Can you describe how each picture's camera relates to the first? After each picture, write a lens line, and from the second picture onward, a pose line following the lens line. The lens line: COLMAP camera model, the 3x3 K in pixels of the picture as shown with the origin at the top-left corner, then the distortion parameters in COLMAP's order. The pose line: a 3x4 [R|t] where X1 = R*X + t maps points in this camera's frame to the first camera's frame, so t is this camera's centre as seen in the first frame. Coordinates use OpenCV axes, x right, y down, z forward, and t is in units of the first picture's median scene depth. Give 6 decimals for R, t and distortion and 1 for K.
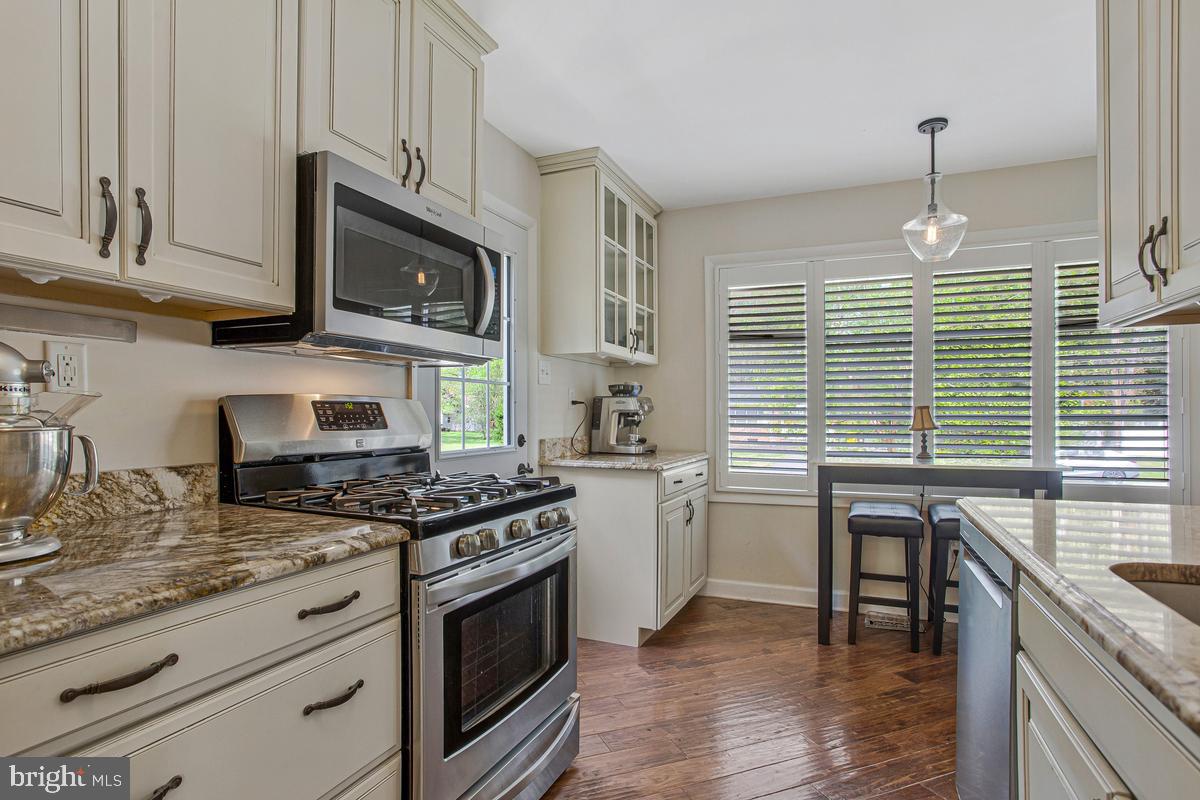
lens RADIAL K [[615.8, 0, 599.1], [0, 615.8, 413.1], [0, 0, 1]] dist [-0.045375, 0.005192]
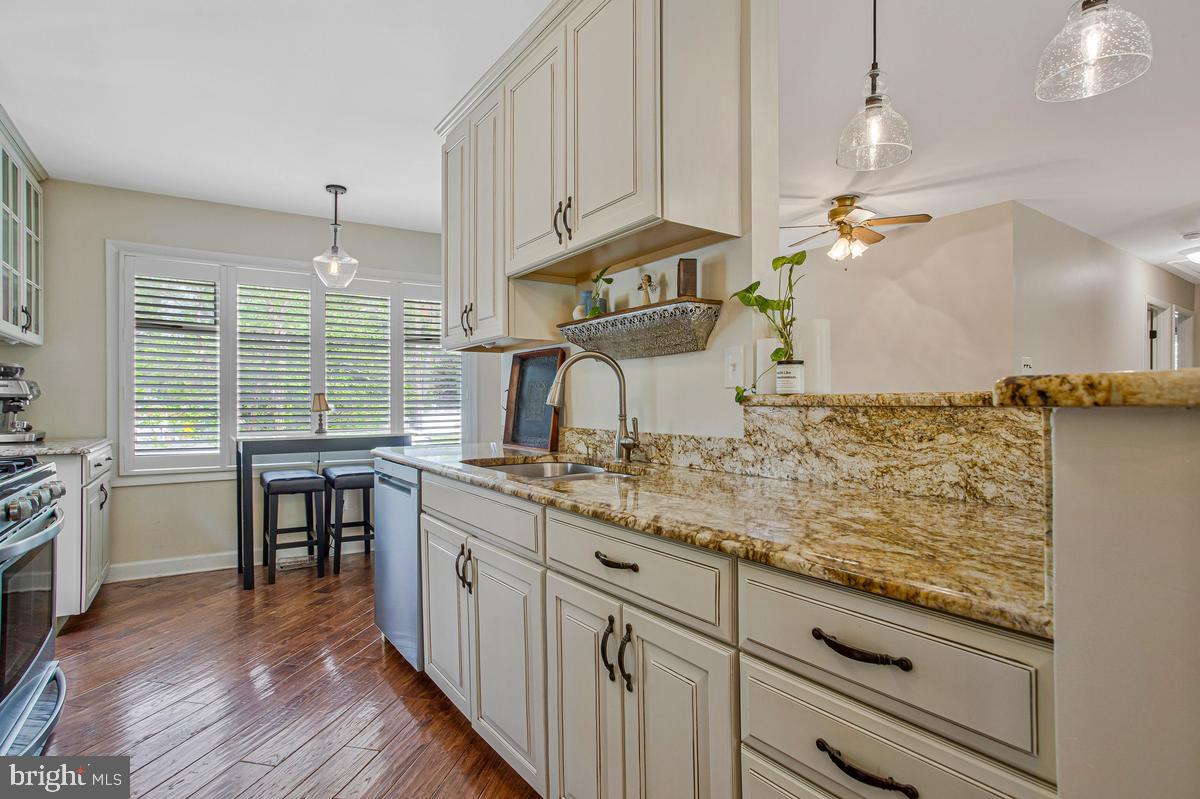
lens RADIAL K [[615.8, 0, 600.4], [0, 615.8, 395.1], [0, 0, 1]] dist [-0.045375, 0.005192]
pose [[0.535991, 0.009471, 0.844171, -0.357031], [0.000847, 0.999931, -0.011757, 0.011920], [-0.844224, 0.007016, 0.535945, -0.309053]]
